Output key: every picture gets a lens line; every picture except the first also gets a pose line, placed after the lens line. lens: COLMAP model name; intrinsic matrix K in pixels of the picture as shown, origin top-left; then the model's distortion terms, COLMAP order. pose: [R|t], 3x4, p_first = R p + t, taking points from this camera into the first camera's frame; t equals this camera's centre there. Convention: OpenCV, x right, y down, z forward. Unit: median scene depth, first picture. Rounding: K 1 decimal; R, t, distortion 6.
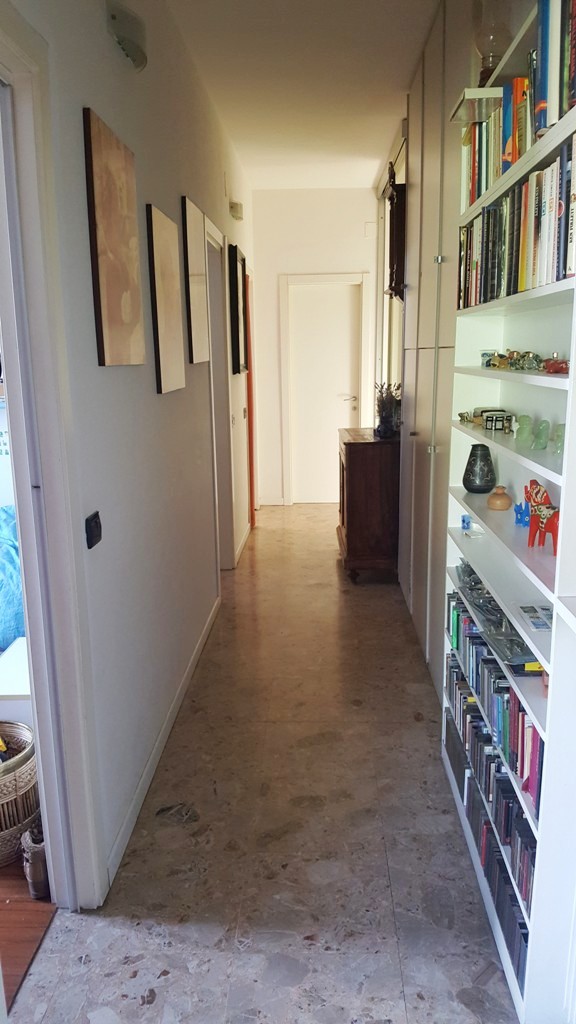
lens RADIAL K [[763.5, 0, 286.1], [0, 763.5, 504.0], [0, 0, 1]] dist [0.129951, -0.354954]
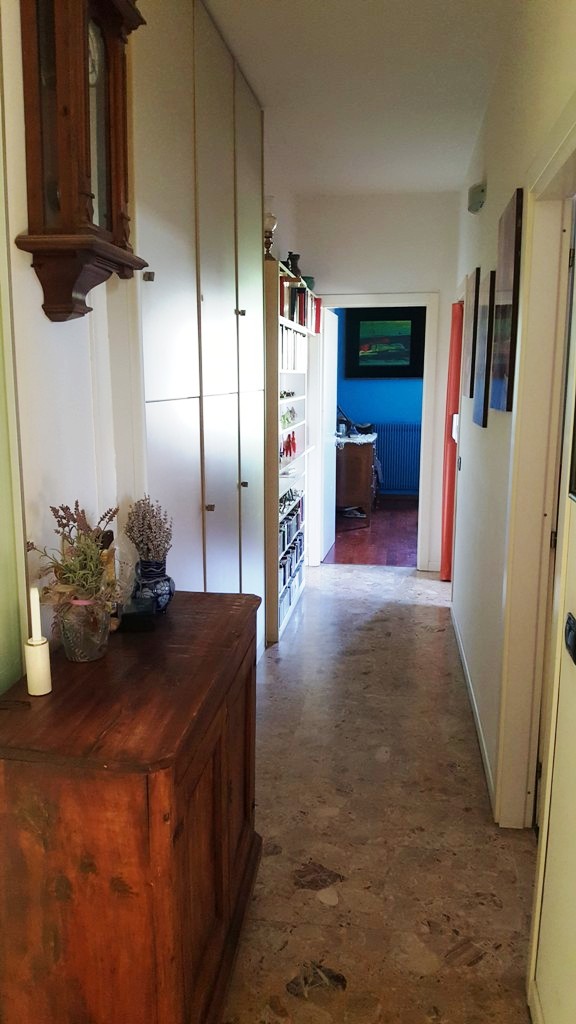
lens RADIAL K [[763.5, 0, 286.1], [0, 763.5, 504.0], [0, 0, 1]] dist [0.129951, -0.354954]
pose [[-0.994471, -0.001262, 0.105007, 0.023645], [0.035440, 0.937233, 0.346897, -0.602387], [-0.098854, 0.348700, -0.932006, 2.904197]]
